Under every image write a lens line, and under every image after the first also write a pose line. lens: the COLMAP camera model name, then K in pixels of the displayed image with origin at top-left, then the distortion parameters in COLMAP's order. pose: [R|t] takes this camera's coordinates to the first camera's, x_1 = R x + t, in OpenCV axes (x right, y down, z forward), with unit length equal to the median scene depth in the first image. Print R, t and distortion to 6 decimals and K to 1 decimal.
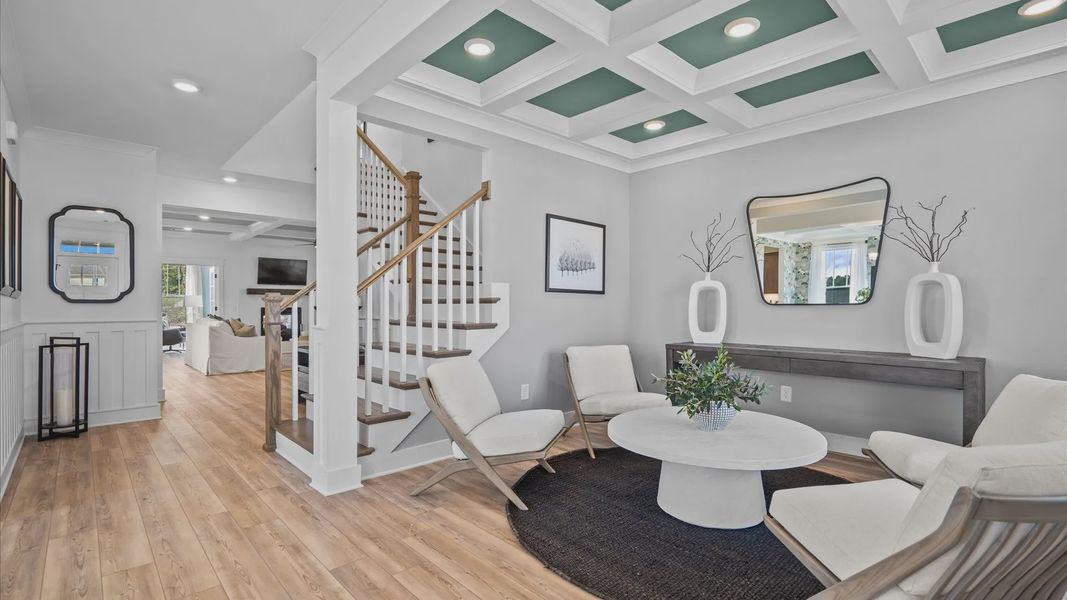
lens RADIAL K [[486.0, 0, 534.9], [0, 486.0, 303.1], [0, 0, 1]] dist [0.006035, 0.000556]
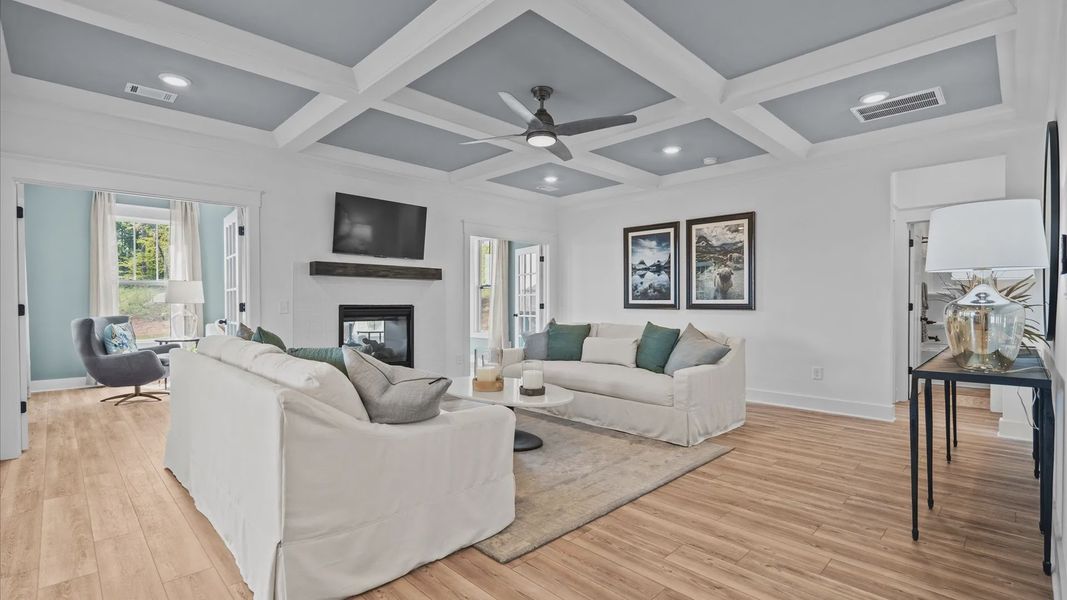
lens RADIAL K [[486.0, 0, 533.7], [0, 486.0, 302.6], [0, 0, 1]] dist [0.006035, 0.000556]
pose [[0.999856, 0.003150, 0.016646, -0.370623], [-0.003176, 0.999994, 0.001544, 0.005355], [-0.016641, -0.001596, 0.999860, 0.520249]]
